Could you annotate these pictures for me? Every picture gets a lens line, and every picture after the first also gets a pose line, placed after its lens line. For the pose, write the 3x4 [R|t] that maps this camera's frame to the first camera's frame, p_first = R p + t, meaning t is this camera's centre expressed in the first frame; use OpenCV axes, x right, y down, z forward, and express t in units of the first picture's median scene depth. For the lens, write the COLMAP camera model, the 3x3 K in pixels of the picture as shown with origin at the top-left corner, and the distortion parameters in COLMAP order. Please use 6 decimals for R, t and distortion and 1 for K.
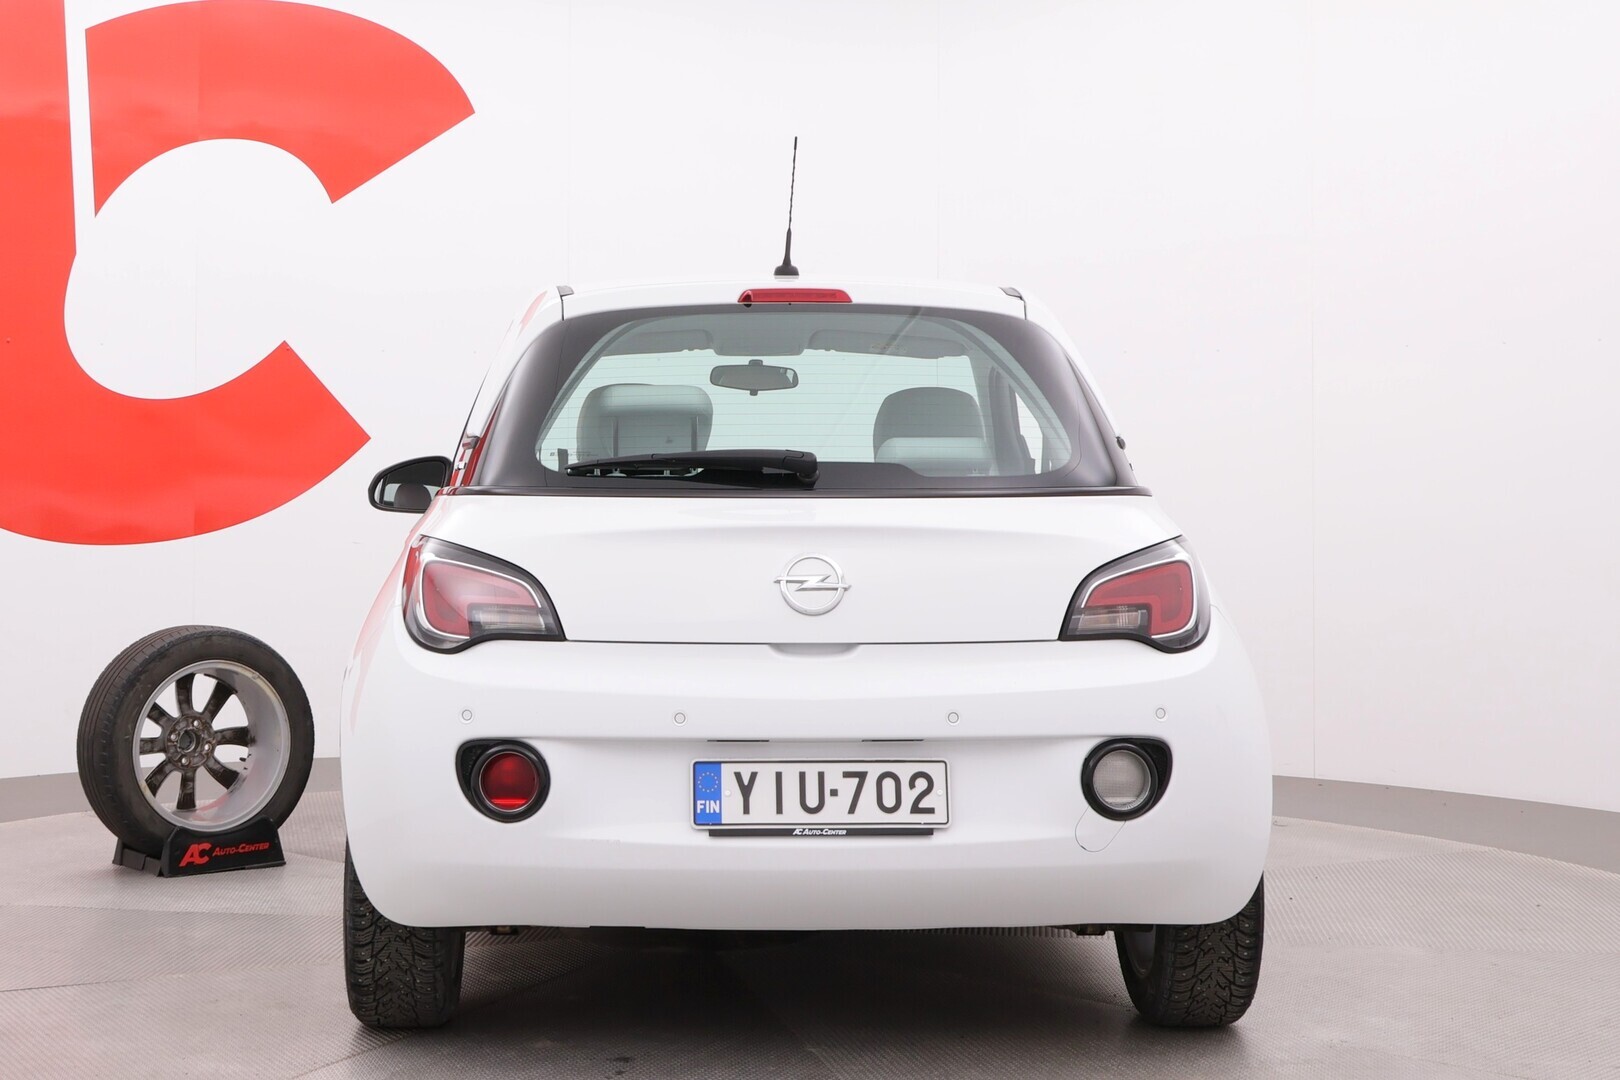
lens RADIAL K [[1305.5, 0, 810.0], [0, 1305.5, 592.9], [0, 0, 1]] dist [-0.046178, -0.004194]
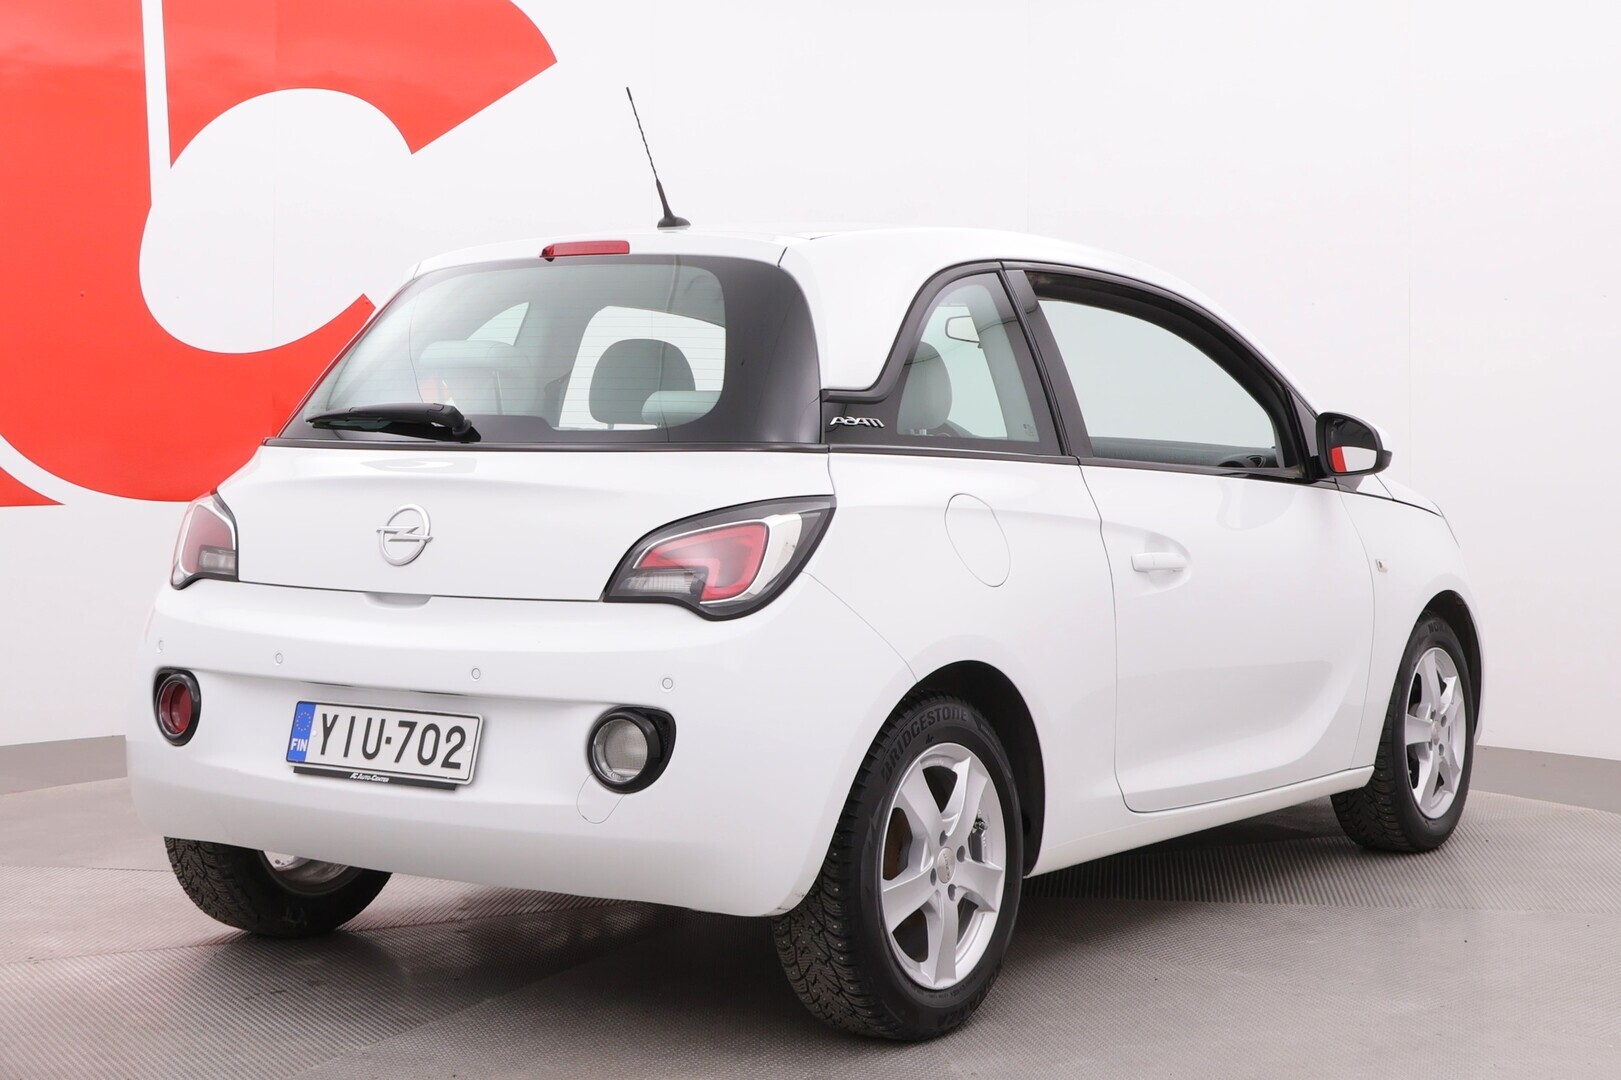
lens RADIAL K [[1326.5, 0, 810.5], [0, 1326.5, 540.0], [0, 0, 1]] dist [-0.002555, 0.000282]
pose [[0.952581, 0.033963, -0.302383, 0.631600], [-0.035296, 0.999376, 0.001055, -0.015564], [0.302230, 0.009668, 0.953186, 0.110571]]
